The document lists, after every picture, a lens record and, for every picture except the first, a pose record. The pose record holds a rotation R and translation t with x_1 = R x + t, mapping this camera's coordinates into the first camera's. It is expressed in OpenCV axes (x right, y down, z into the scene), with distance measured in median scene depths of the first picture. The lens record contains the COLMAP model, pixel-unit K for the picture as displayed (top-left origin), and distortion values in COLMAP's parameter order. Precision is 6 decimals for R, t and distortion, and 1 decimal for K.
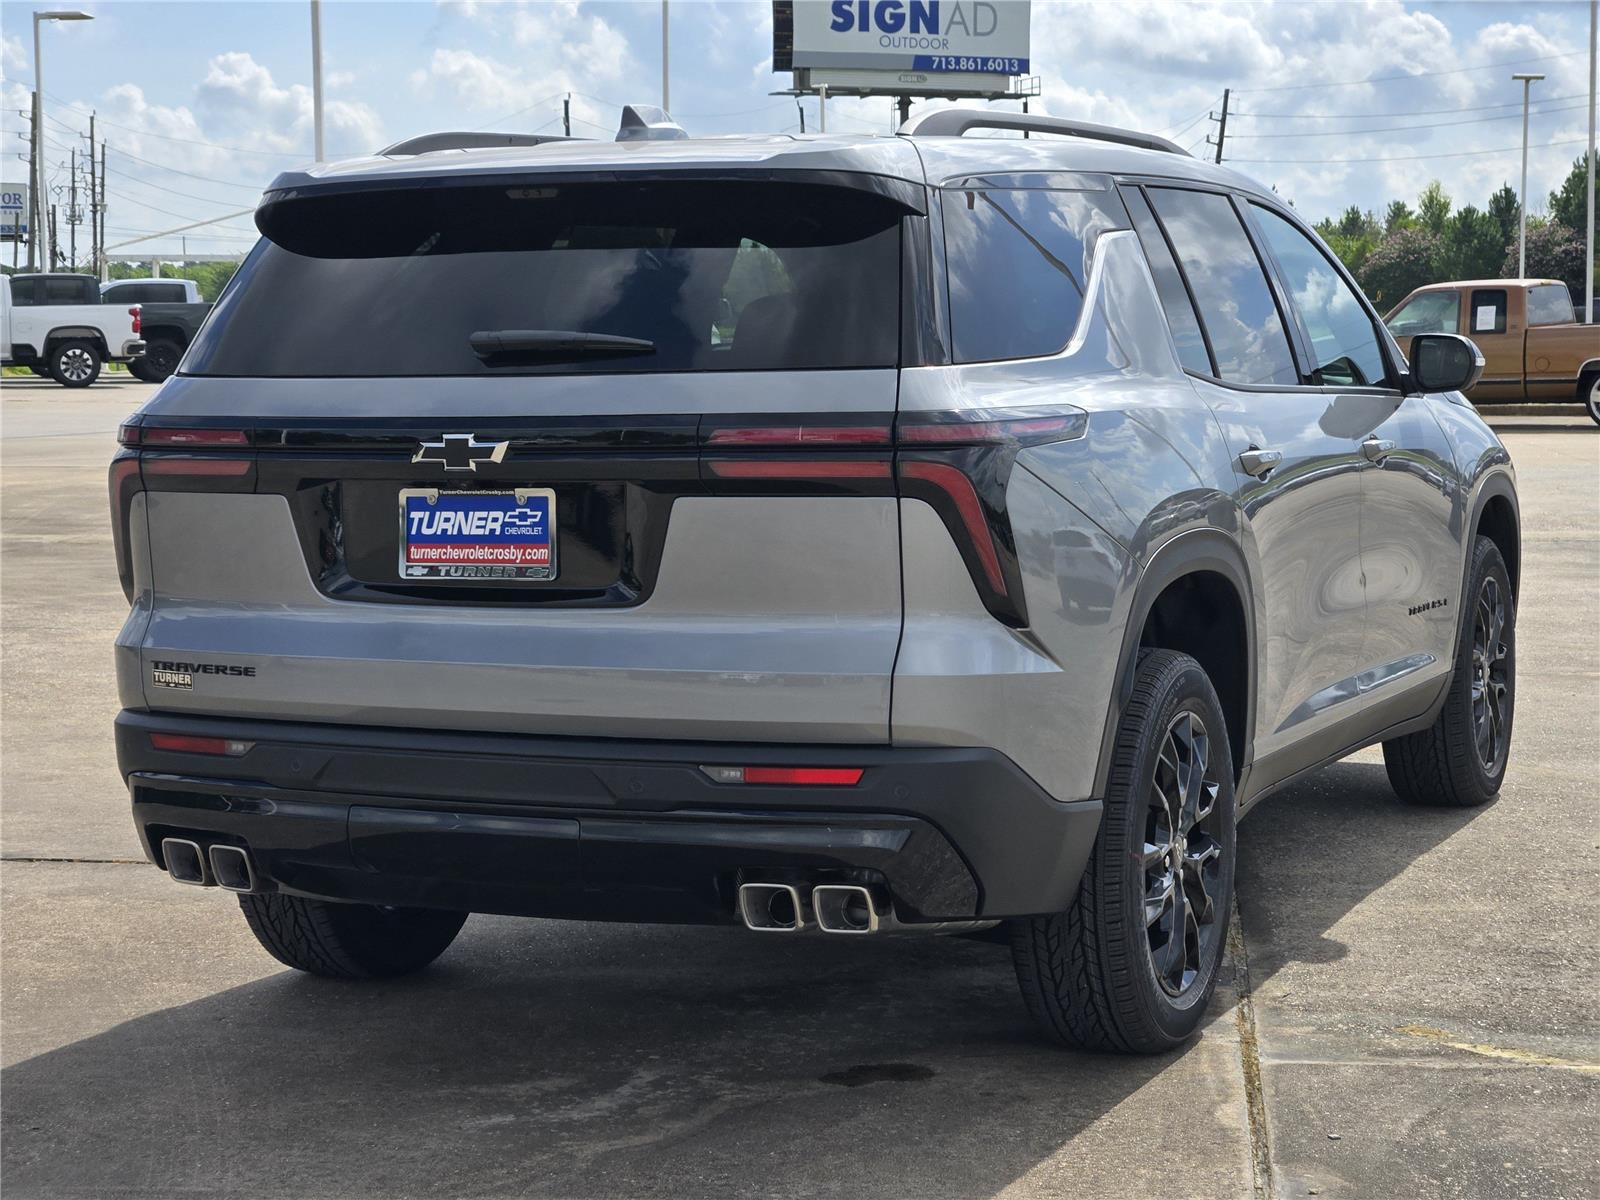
lens RADIAL K [[2912.6, 0, 800.0], [0, 2912.6, 600.0], [0, 0, 1]] dist [-0.117322, 0.872309]
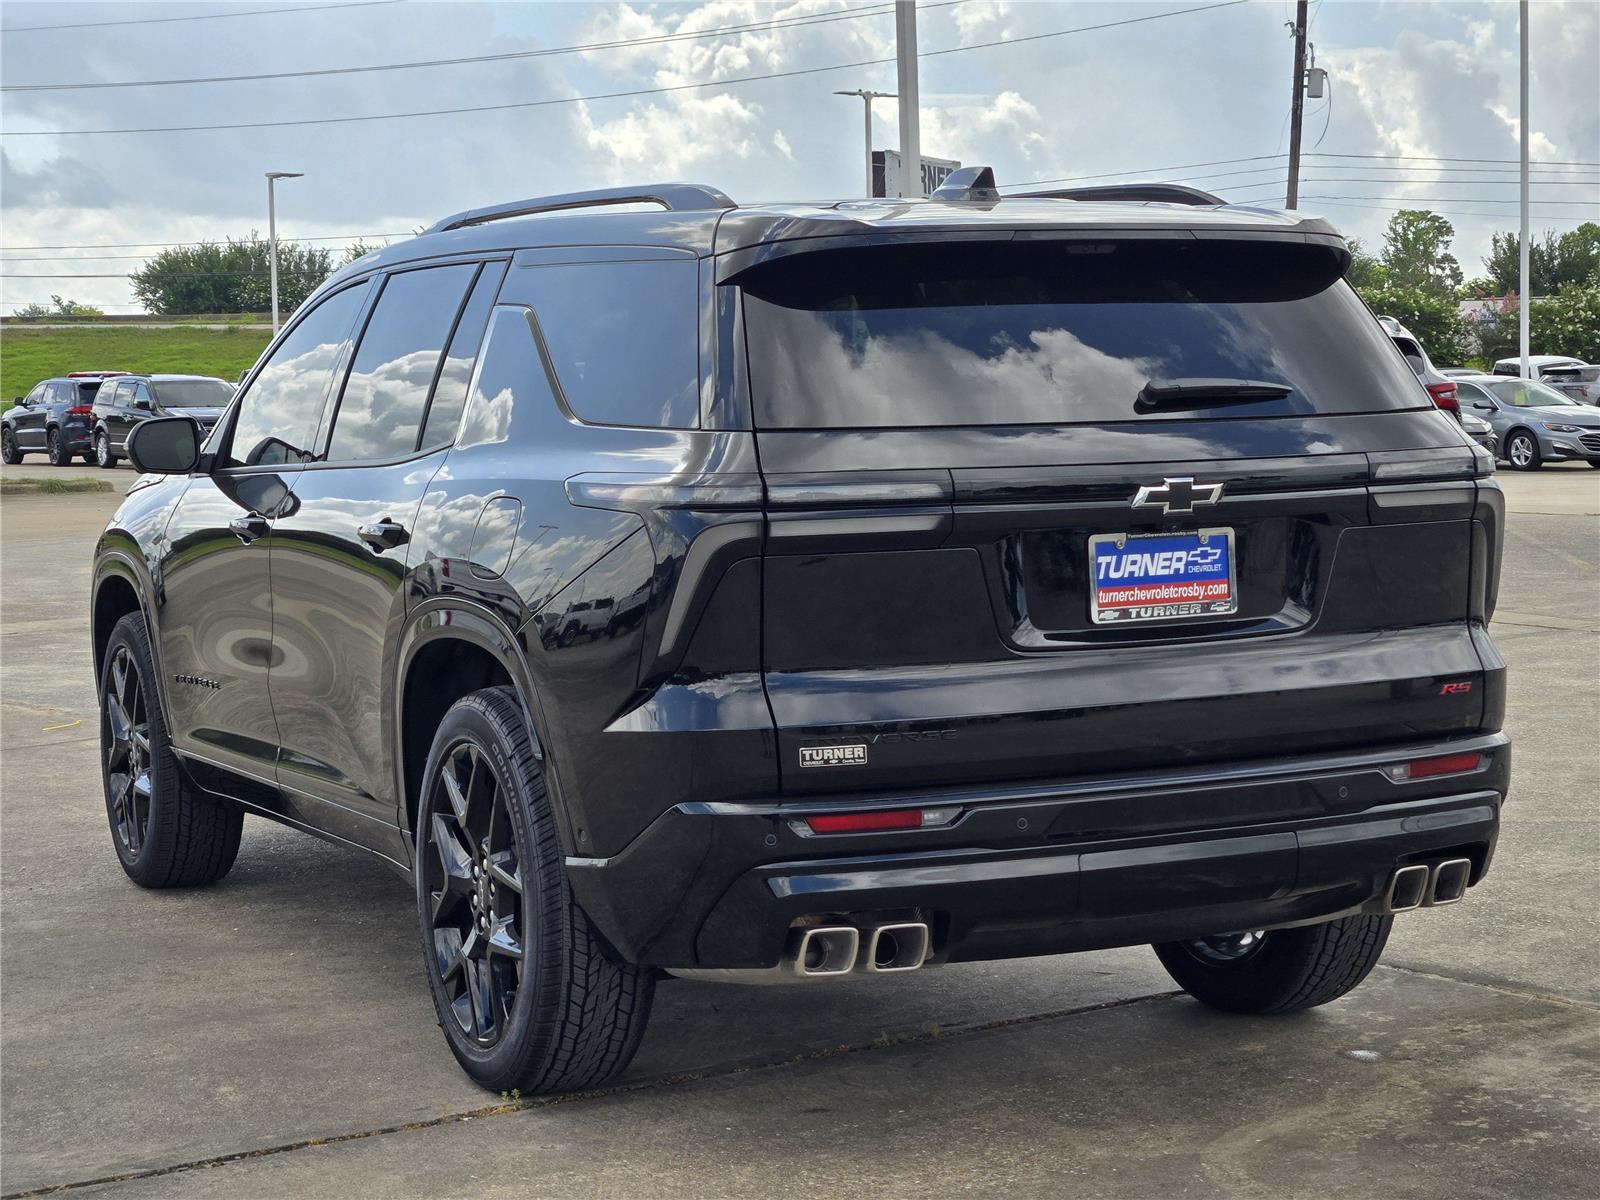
lens RADIAL K [[2912.6, 0, 800.0], [0, 2912.6, 600.0], [0, 0, 1]] dist [-0.117322, 0.872309]
pose [[0.643576, -0.052948, 0.763548, -0.985037], [0.082086, 0.996625, -0.000078, -0.024114], [-0.760967, 0.062727, 0.645751, 0.430084]]
